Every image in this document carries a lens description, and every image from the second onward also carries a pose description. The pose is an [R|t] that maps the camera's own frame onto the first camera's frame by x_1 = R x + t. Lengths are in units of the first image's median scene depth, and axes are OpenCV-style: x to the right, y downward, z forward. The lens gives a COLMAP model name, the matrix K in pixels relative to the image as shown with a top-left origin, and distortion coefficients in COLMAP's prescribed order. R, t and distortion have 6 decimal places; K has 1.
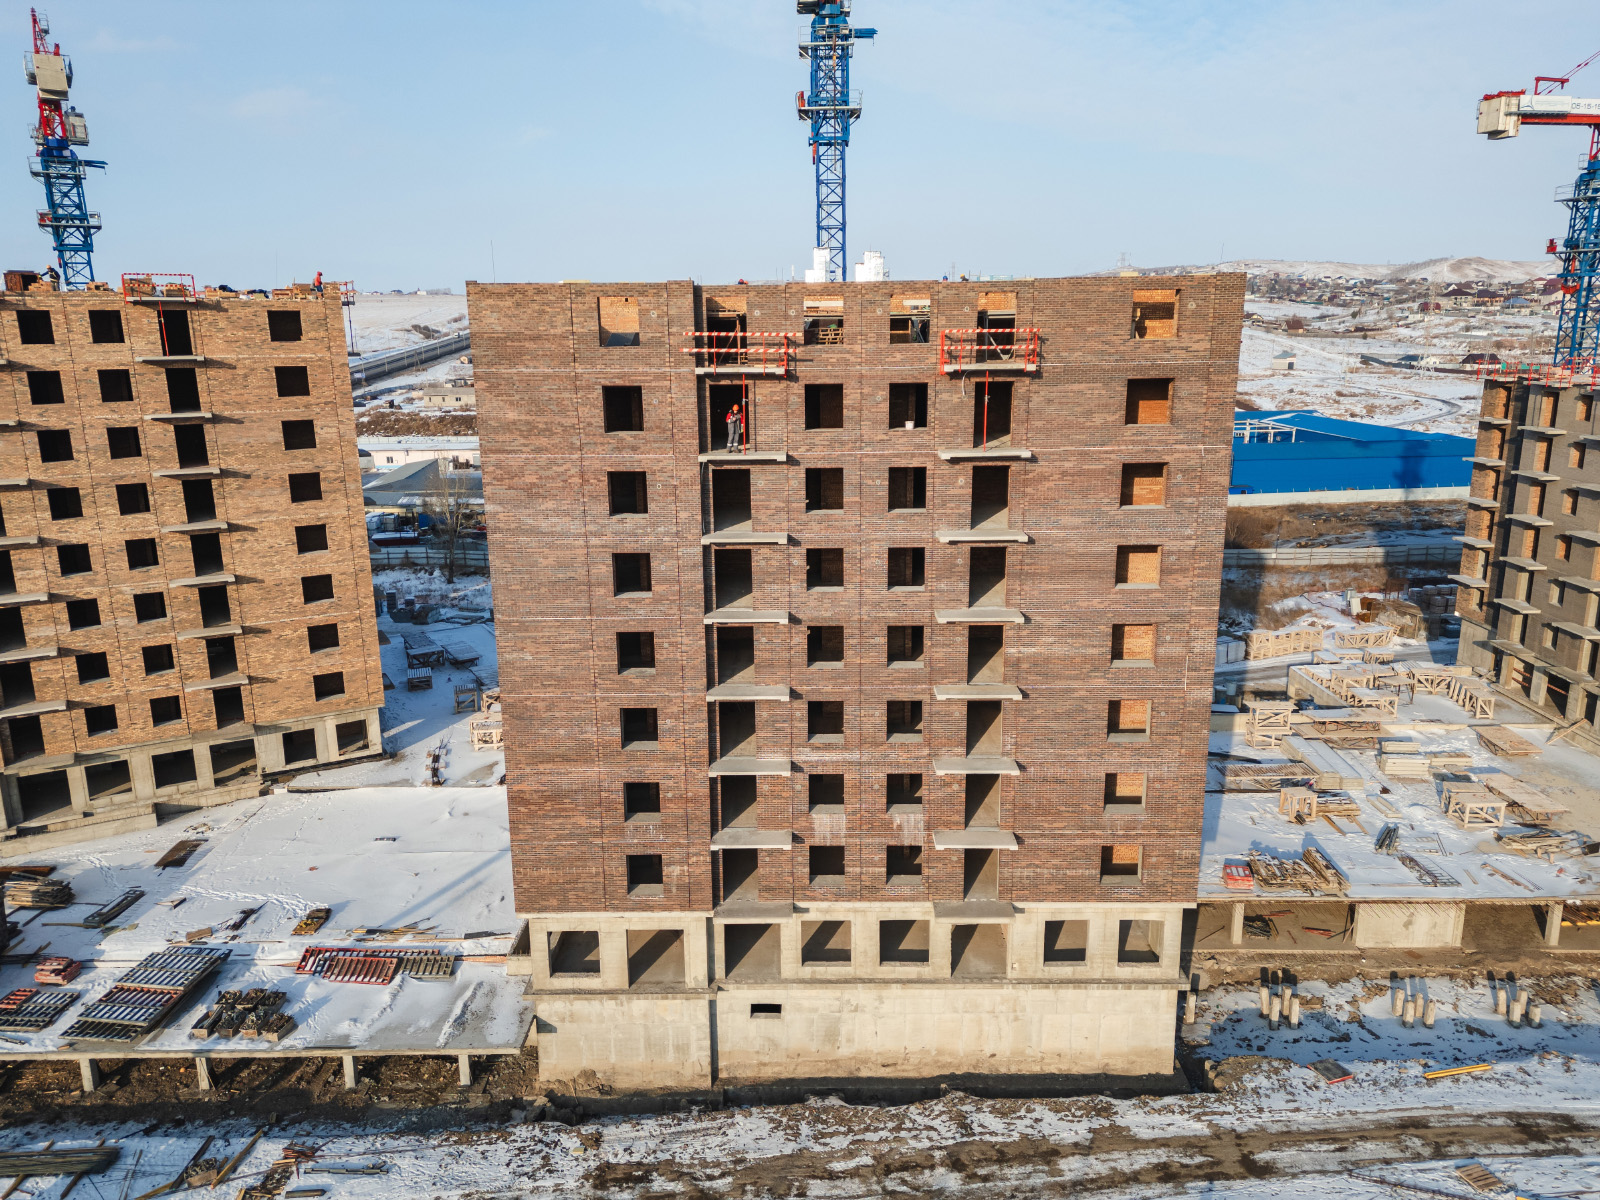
lens RADIAL K [[1125.4, 0, 799.9], [0, 1125.4, 603.3], [0, 0, 1]] dist [0.082044, -0.065284]
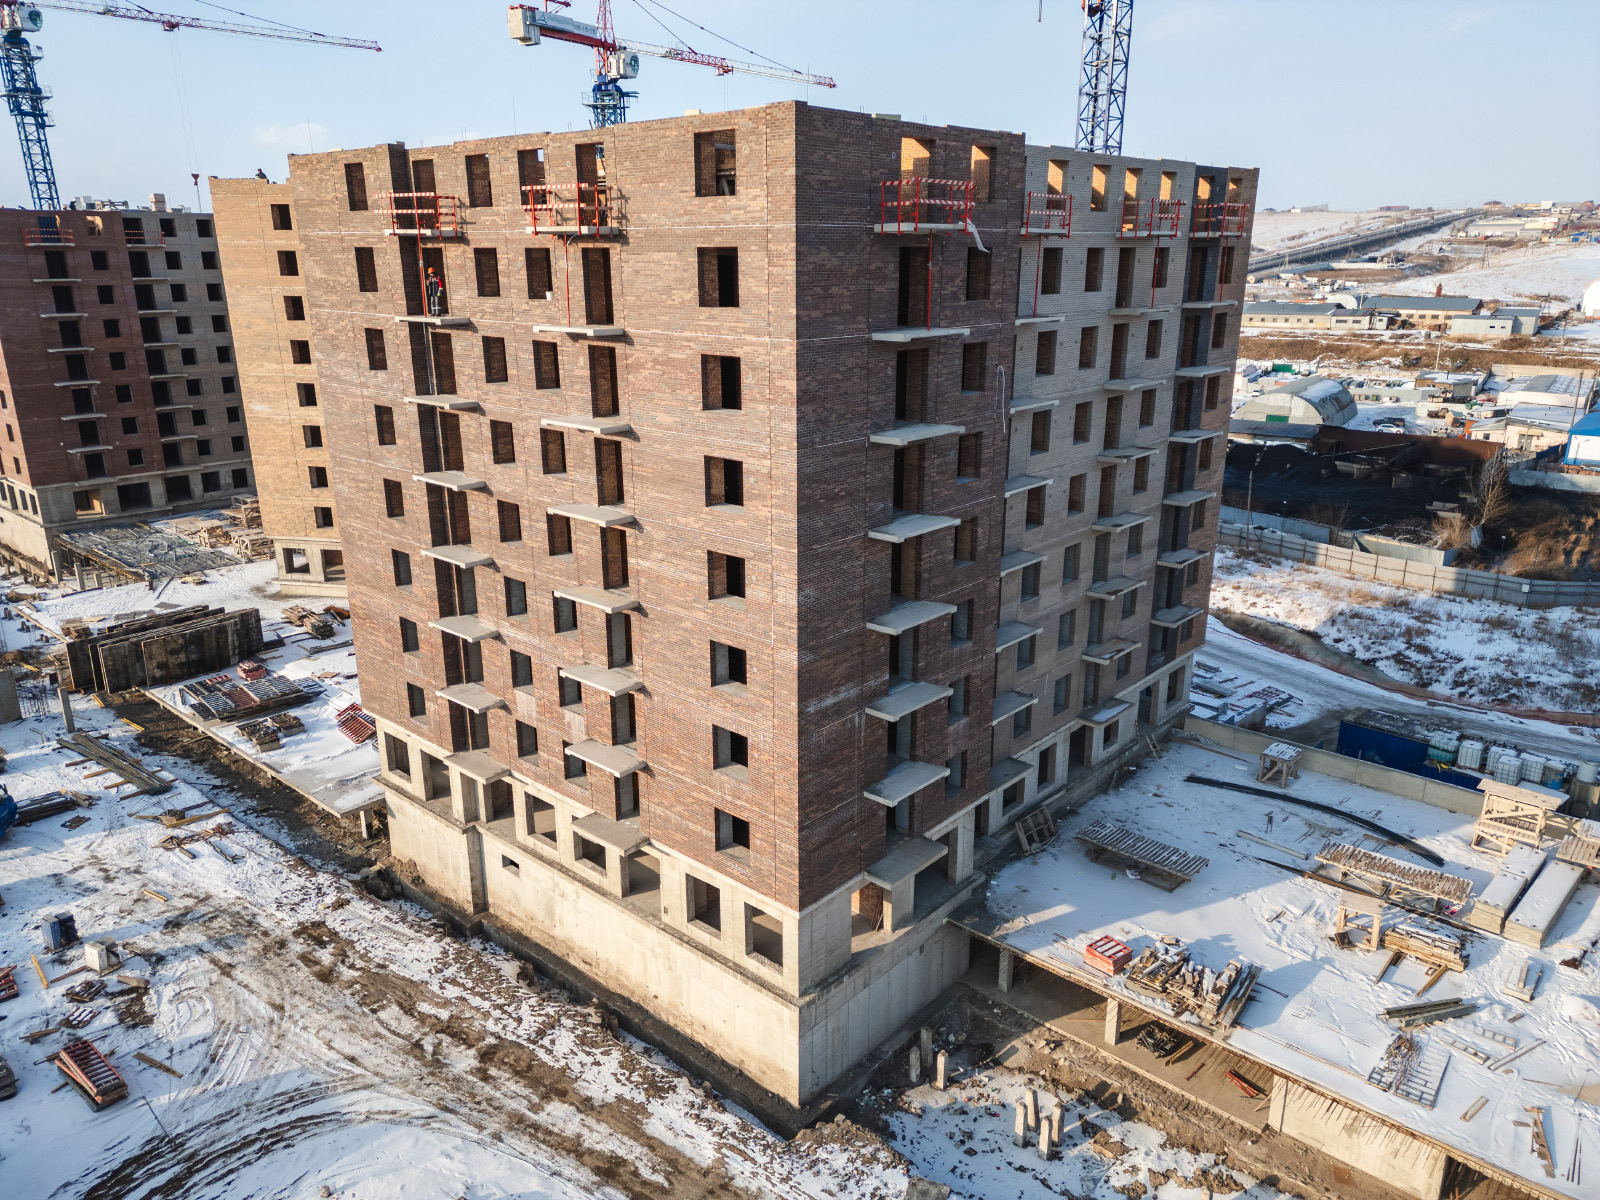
lens RADIAL K [[1109.0, 0, 799.9], [0, 1109.0, 606.7], [0, 0, 1]] dist [0.101348, -0.107609]
pose [[0.752953, 0.204355, -0.625540, 0.594274], [-0.160618, 0.978883, 0.126453, -0.038699], [0.638172, 0.005260, 0.769876, 0.285310]]
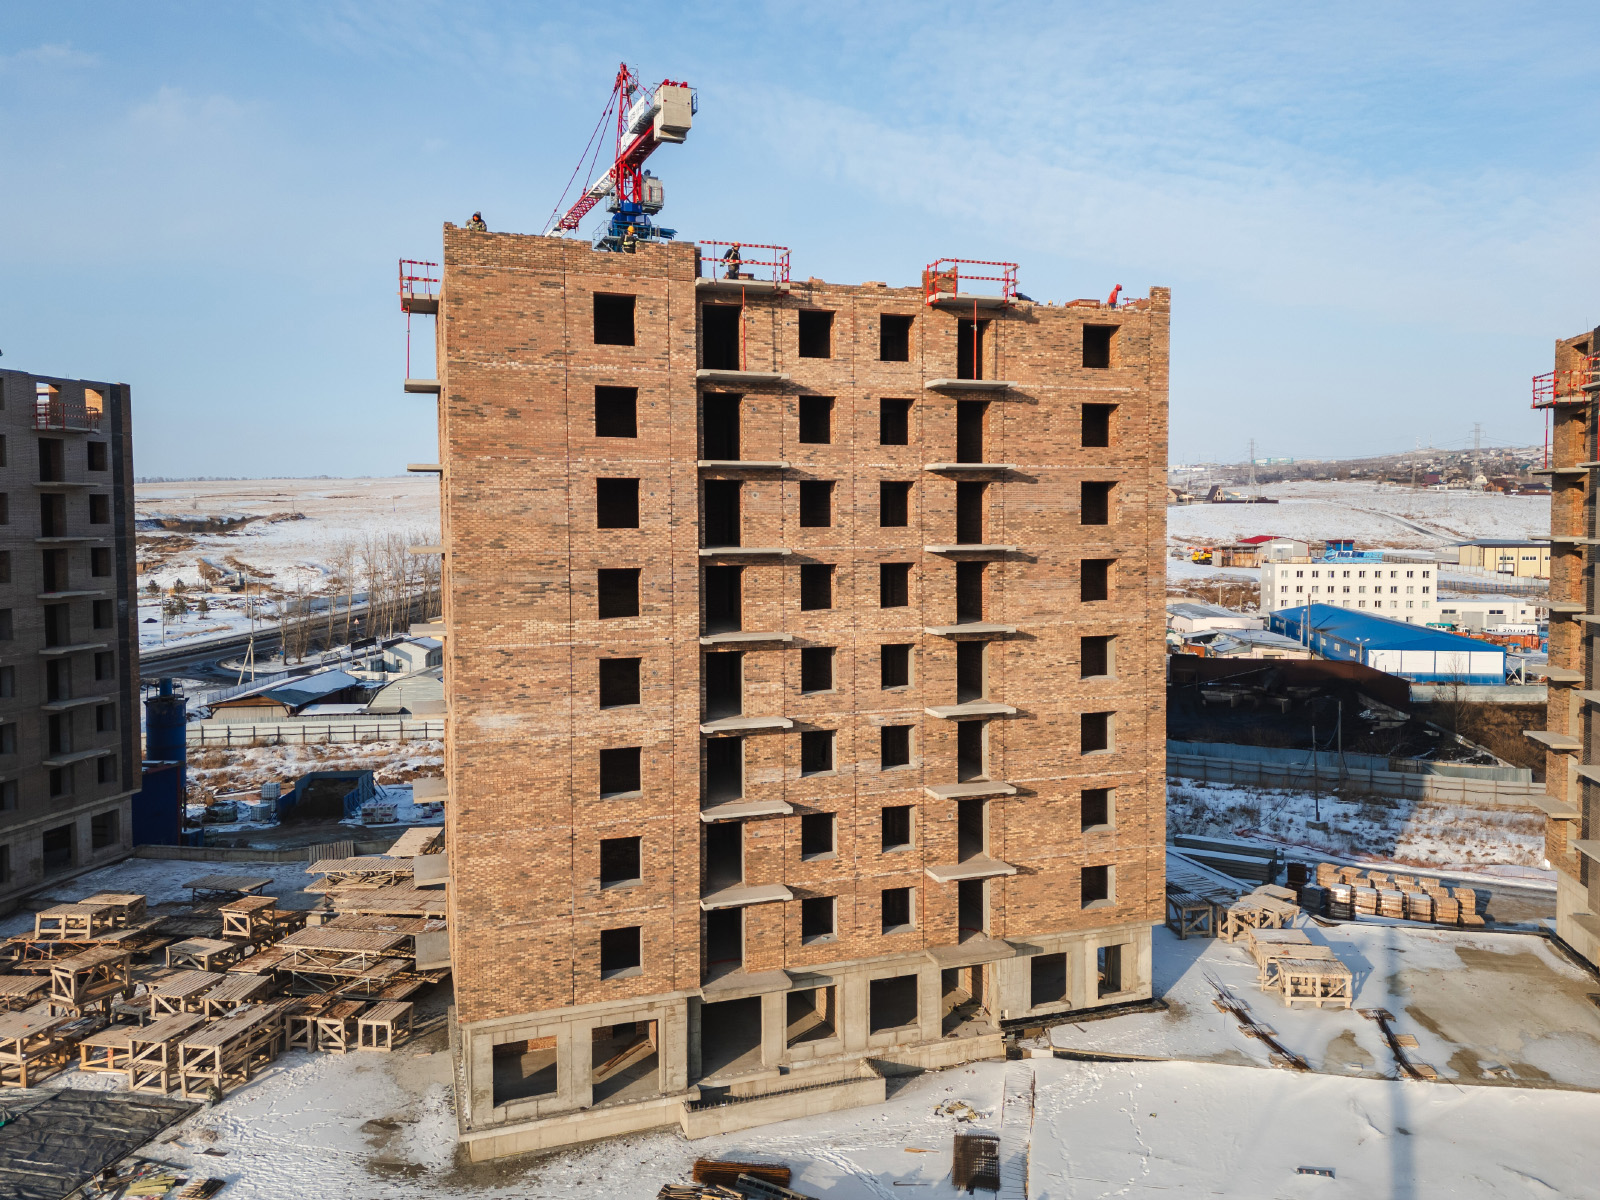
lens RADIAL K [[1197.7, 0, 847.4], [0, 1197.7, 574.8], [0, 0, 1]] dist [0.115446, -0.129098]
pose [[0.987027, 0.016847, -0.159666, -0.502938], [-0.046369, 0.982013, -0.183029, 0.035551], [0.153711, 0.188058, 0.970055, 0.307374]]
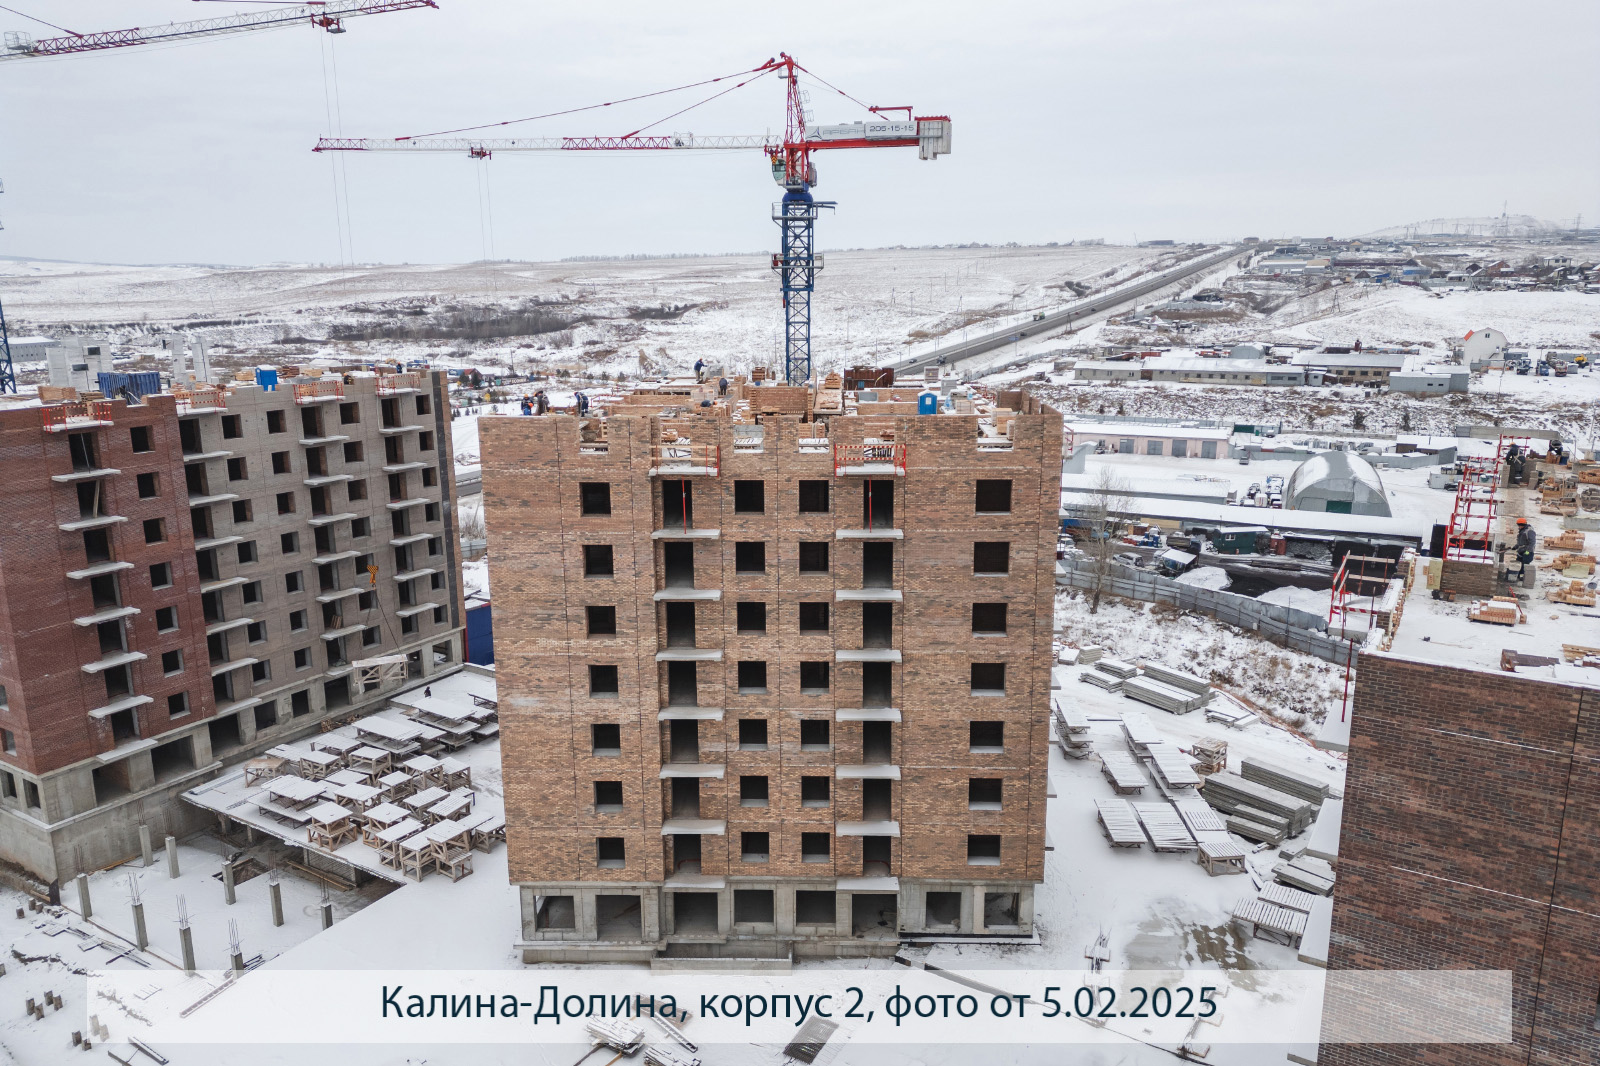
lens RADIAL K [[1107.9, 0, 803.3], [0, 1107.9, 535.6], [0, 0, 1]] dist [0.101373, -0.095997]
pose [[0.858188, 0.121030, -0.498863, -0.164451], [-0.125105, 0.991818, 0.025410, -0.178506], [0.497857, 0.040604, 0.866308, 0.244059]]
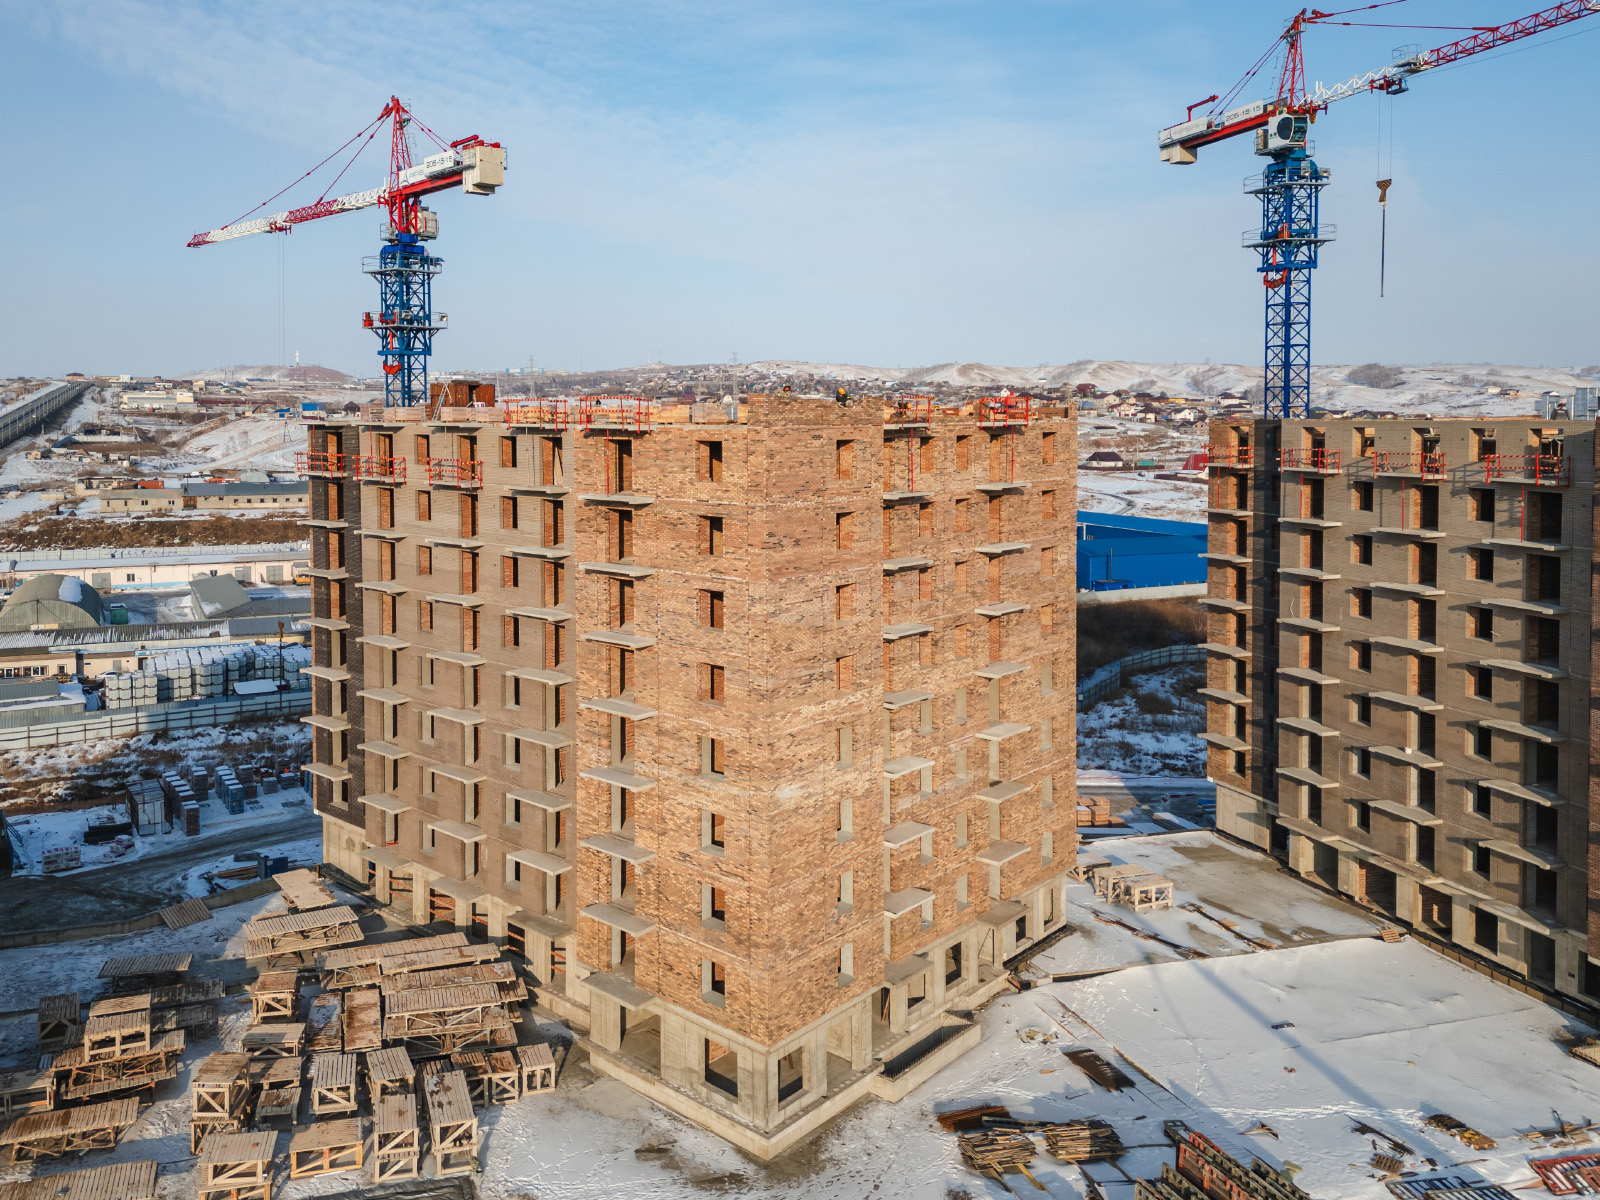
lens RADIAL K [[1193.7, 0, 678.5], [0, 1193.7, 471.5], [0, 0, 1]] dist [0.114852, -0.131522]
pose [[0.963729, -0.003430, 0.266860, -1.059993], [0.056577, 0.979817, -0.191724, -0.054659], [-0.260816, 0.199868, 0.944472, 0.151603]]
